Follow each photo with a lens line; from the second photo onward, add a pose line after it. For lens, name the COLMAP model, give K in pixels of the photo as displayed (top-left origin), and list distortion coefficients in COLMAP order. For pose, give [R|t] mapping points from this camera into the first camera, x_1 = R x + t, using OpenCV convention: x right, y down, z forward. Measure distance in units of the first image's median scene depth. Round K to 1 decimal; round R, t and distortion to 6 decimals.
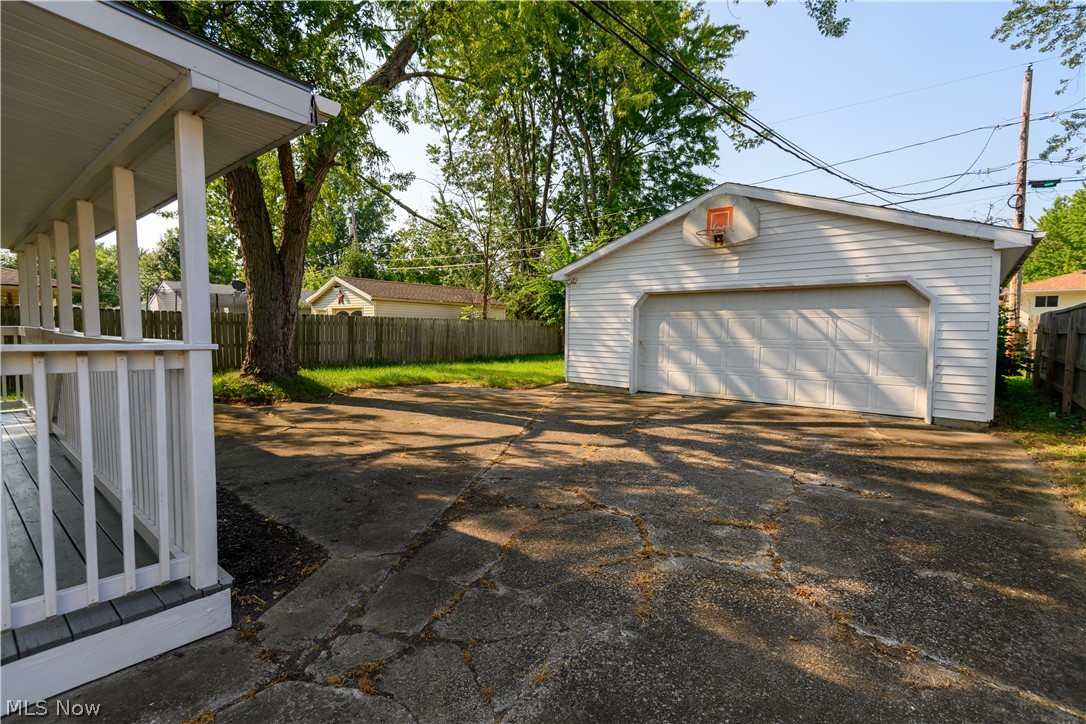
lens RADIAL K [[507.4, 0, 540.3], [0, 507.4, 340.1], [0, 0, 1]] dist [0.017384, -0.011621]
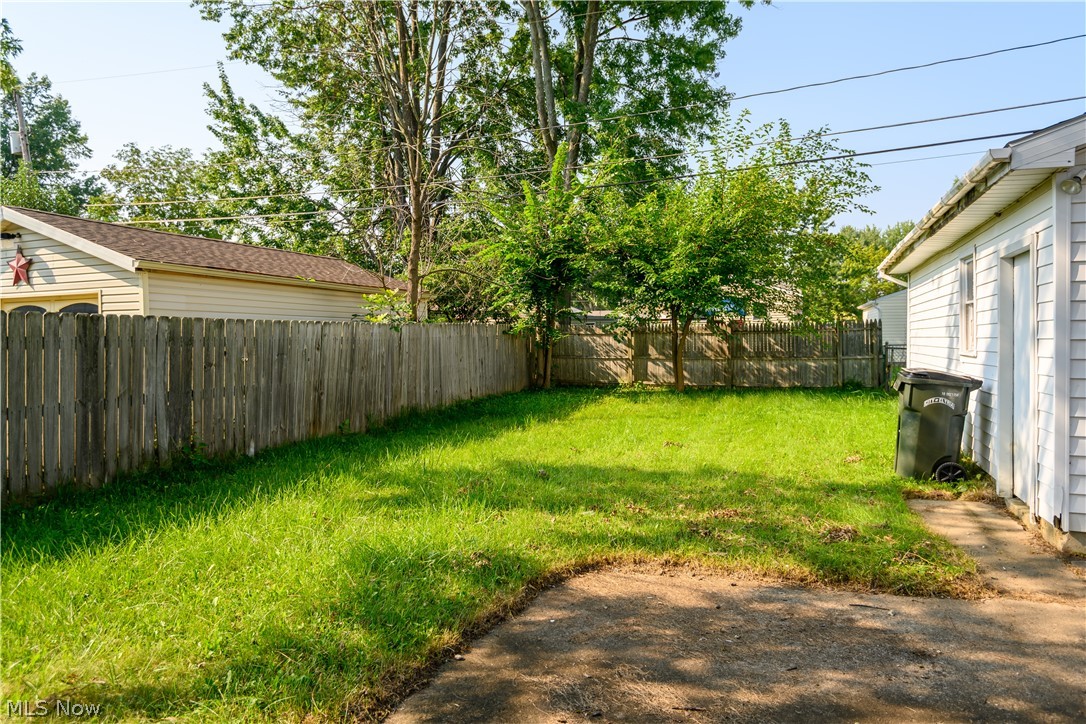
lens RADIAL K [[683.2, 0, 541.1], [0, 683.2, 334.9], [0, 0, 1]] dist [-0.007810, -0.000728]
pose [[0.947317, -0.019776, 0.319687, -0.194869], [0.027374, 0.999439, -0.019293, -0.016572], [-0.319126, 0.027027, 0.947327, 0.420733]]
